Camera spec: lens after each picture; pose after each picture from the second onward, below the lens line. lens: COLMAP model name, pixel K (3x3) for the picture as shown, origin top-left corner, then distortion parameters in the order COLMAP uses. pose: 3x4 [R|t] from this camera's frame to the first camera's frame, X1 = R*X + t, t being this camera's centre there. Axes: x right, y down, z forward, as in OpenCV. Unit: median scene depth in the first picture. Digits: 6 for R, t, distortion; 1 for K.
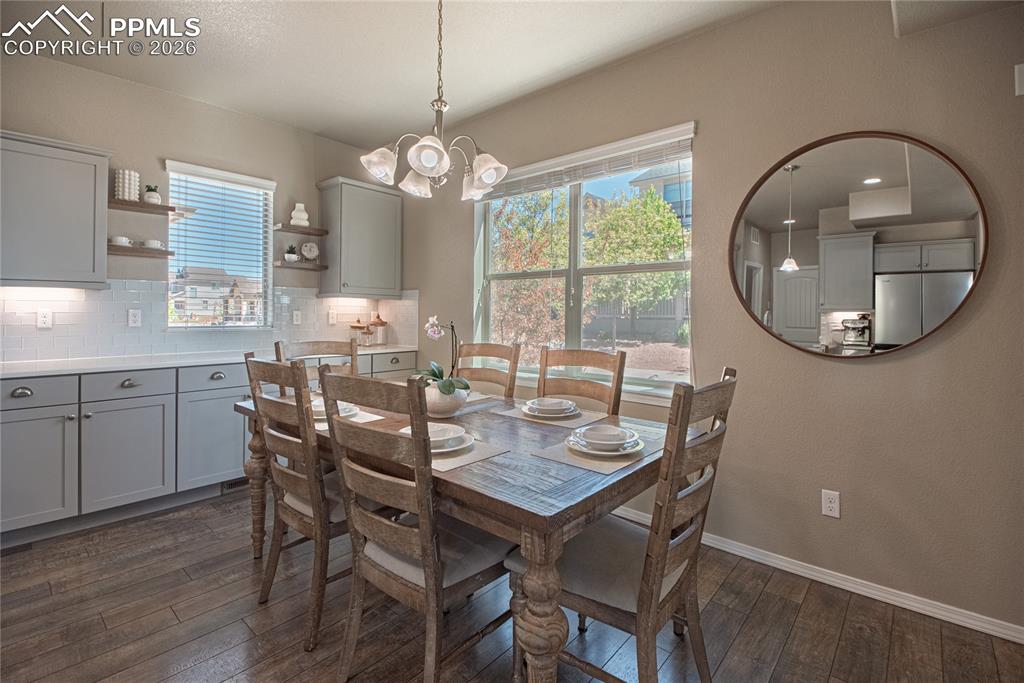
lens RADIAL K [[469.7, 0, 509.8], [0, 469.7, 315.5], [0, 0, 1]] dist [0.001496, -0.009150]
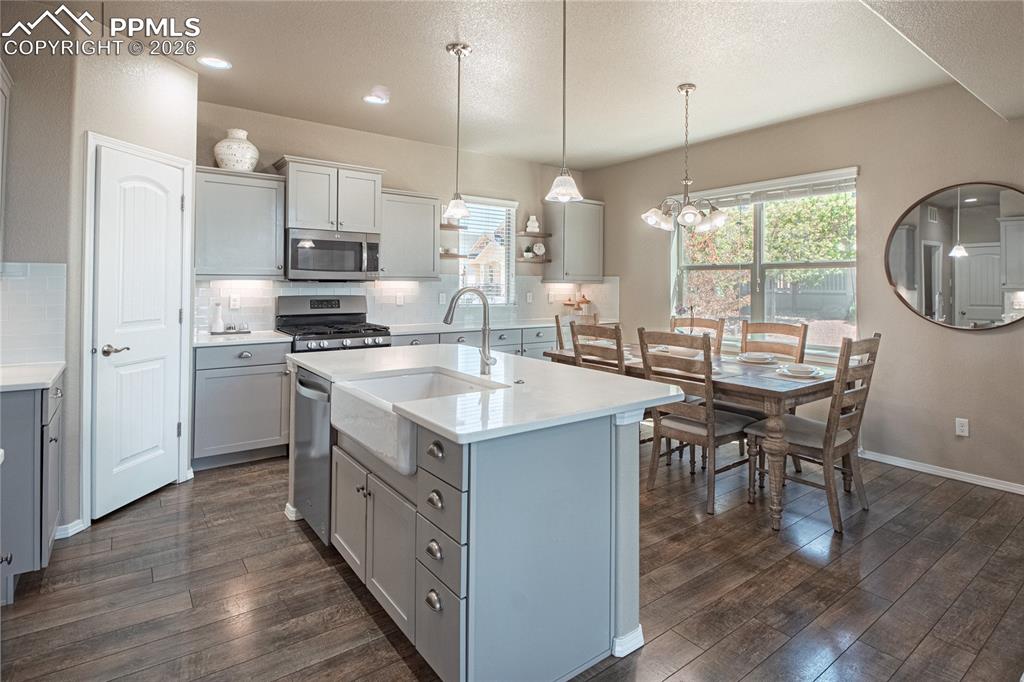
lens RADIAL K [[473.3, 0, 509.3], [0, 473.3, 286.4], [0, 0, 1]] dist [0.000398, -0.010591]
pose [[0.960783, -0.006742, -0.277218, -0.160797], [0.005145, 0.999966, -0.006489, -0.026048], [0.277252, 0.004808, 0.960785, -0.468926]]
